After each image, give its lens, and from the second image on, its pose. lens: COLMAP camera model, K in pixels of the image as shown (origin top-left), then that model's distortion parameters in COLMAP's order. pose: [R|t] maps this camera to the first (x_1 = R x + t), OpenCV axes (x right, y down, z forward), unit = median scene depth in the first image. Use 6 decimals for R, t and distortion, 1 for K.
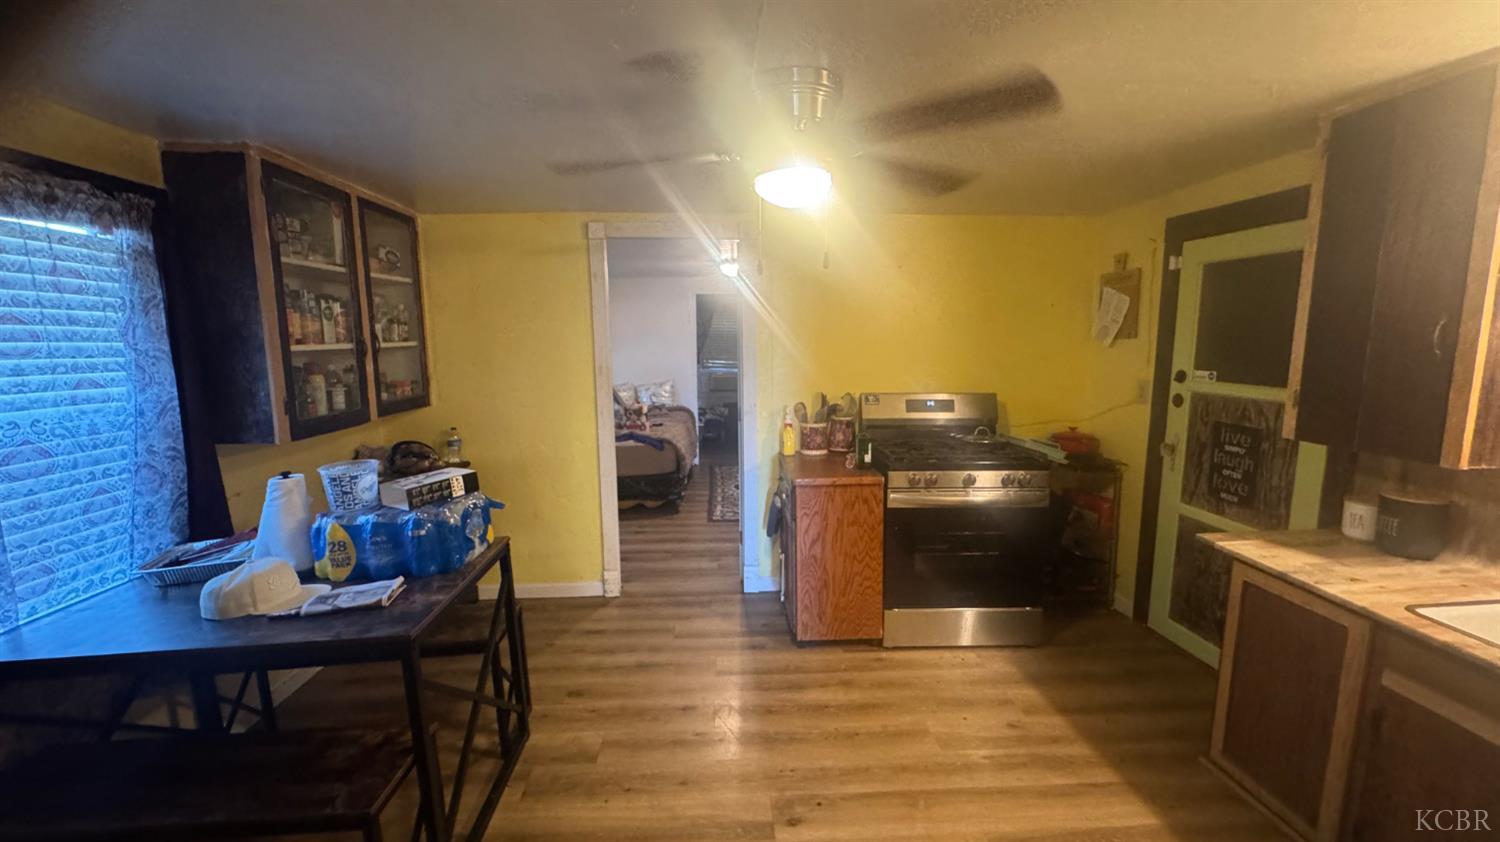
lens RADIAL K [[598.8, 0, 747.2], [0, 598.8, 419.3], [0, 0, 1]] dist [-0.006269, 0.000260]
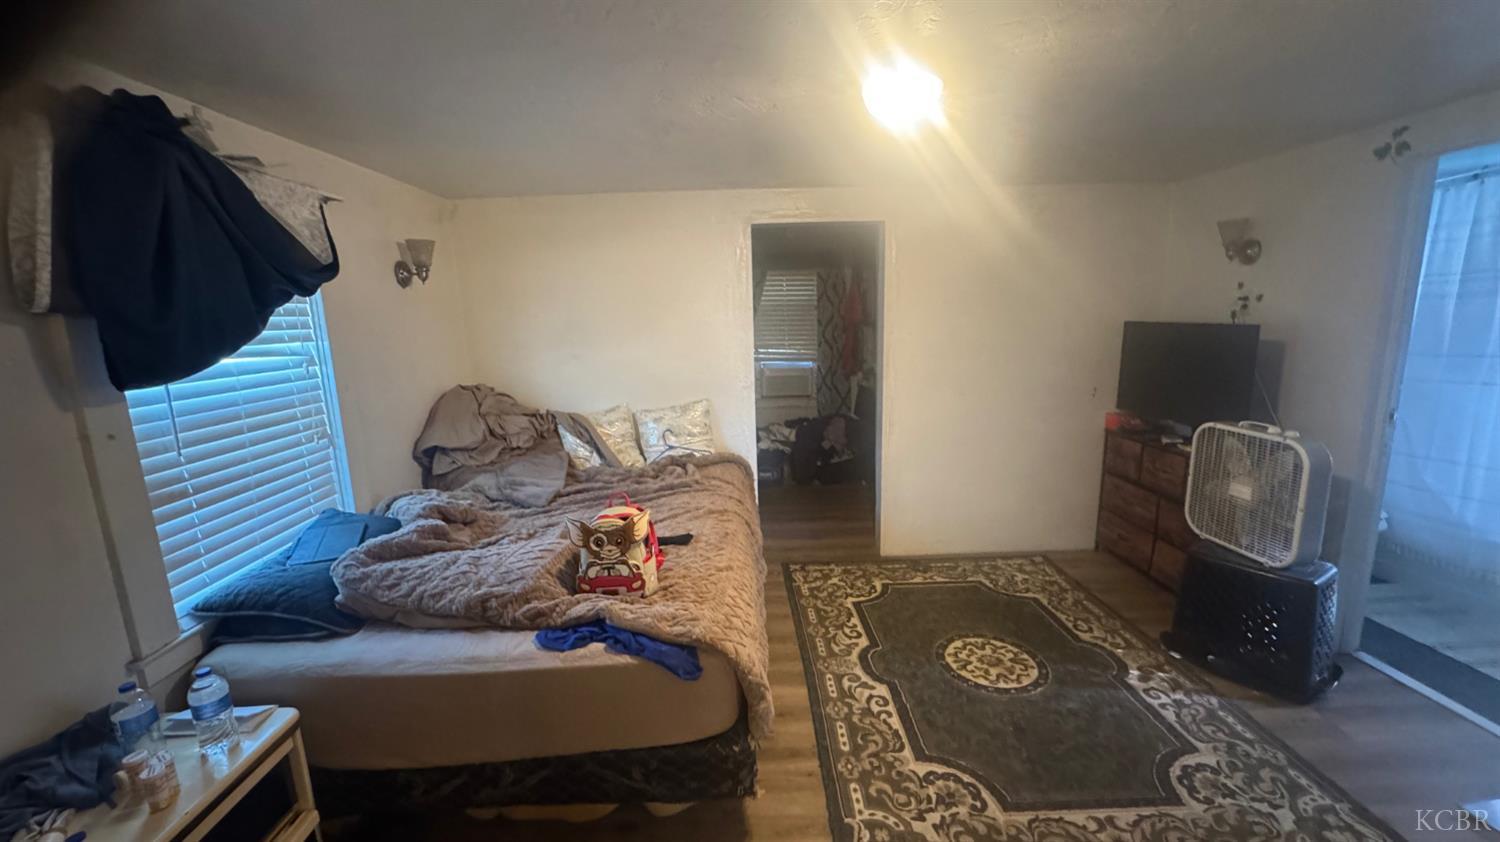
lens RADIAL K [[598.8, 0, 747.2], [0, 598.8, 419.3], [0, 0, 1]] dist [-0.006269, 0.000260]
pose [[0.999180, -0.013027, -0.038339, -0.093388], [0.014773, 0.998849, 0.045624, -0.093692], [0.037701, -0.046153, 0.998223, 0.646825]]
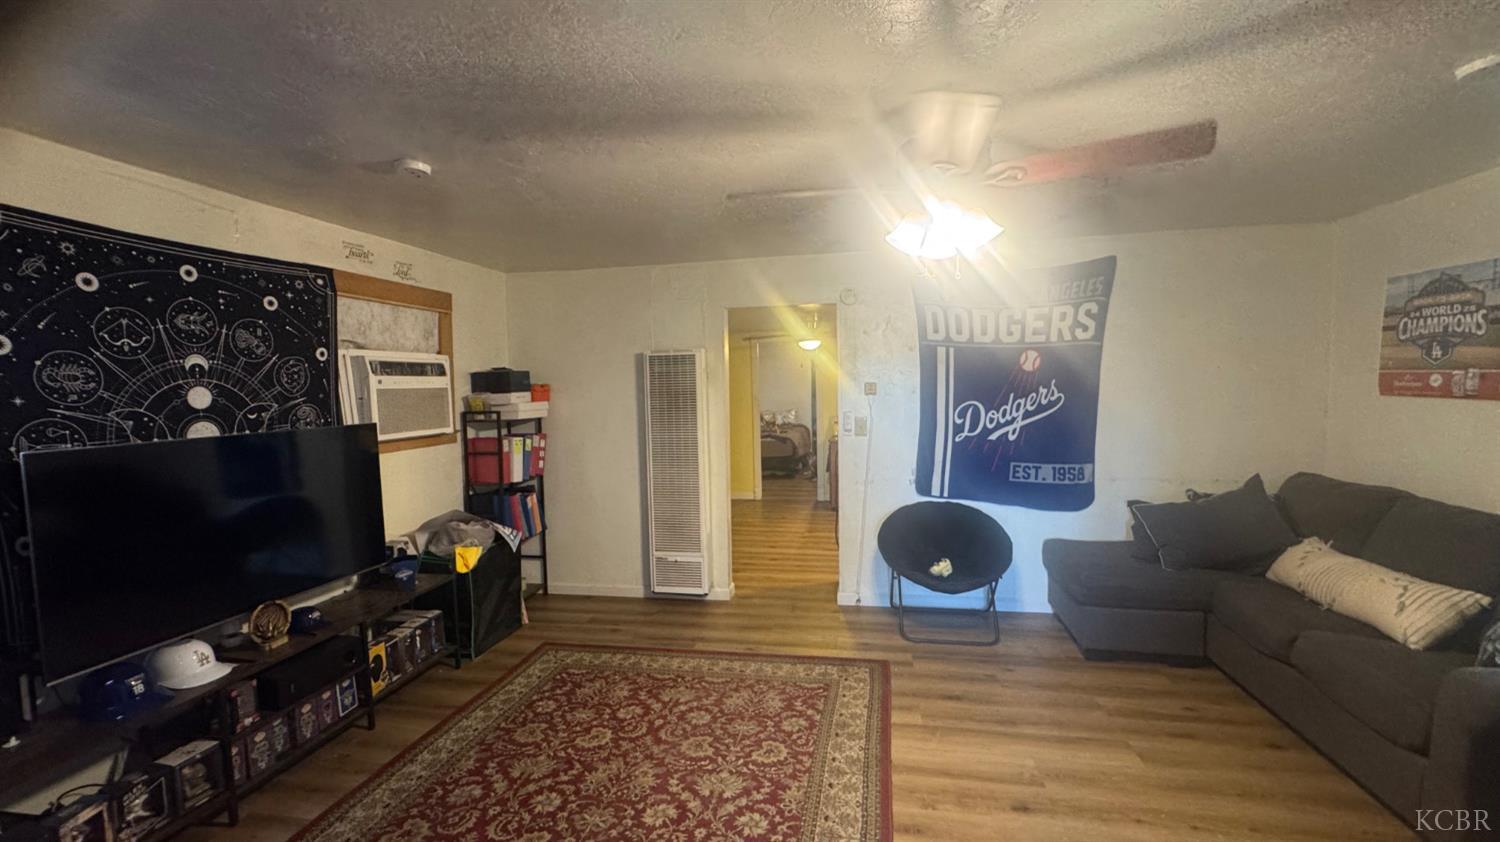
lens RADIAL K [[598.8, 0, 747.2], [0, 598.8, 419.3], [0, 0, 1]] dist [-0.006269, 0.000260]
pose [[0.970181, 0.003328, -0.242358, 0.180847], [-0.018916, 0.997896, -0.062020, 0.088664], [0.241641, 0.064755, 0.968203, -0.781109]]
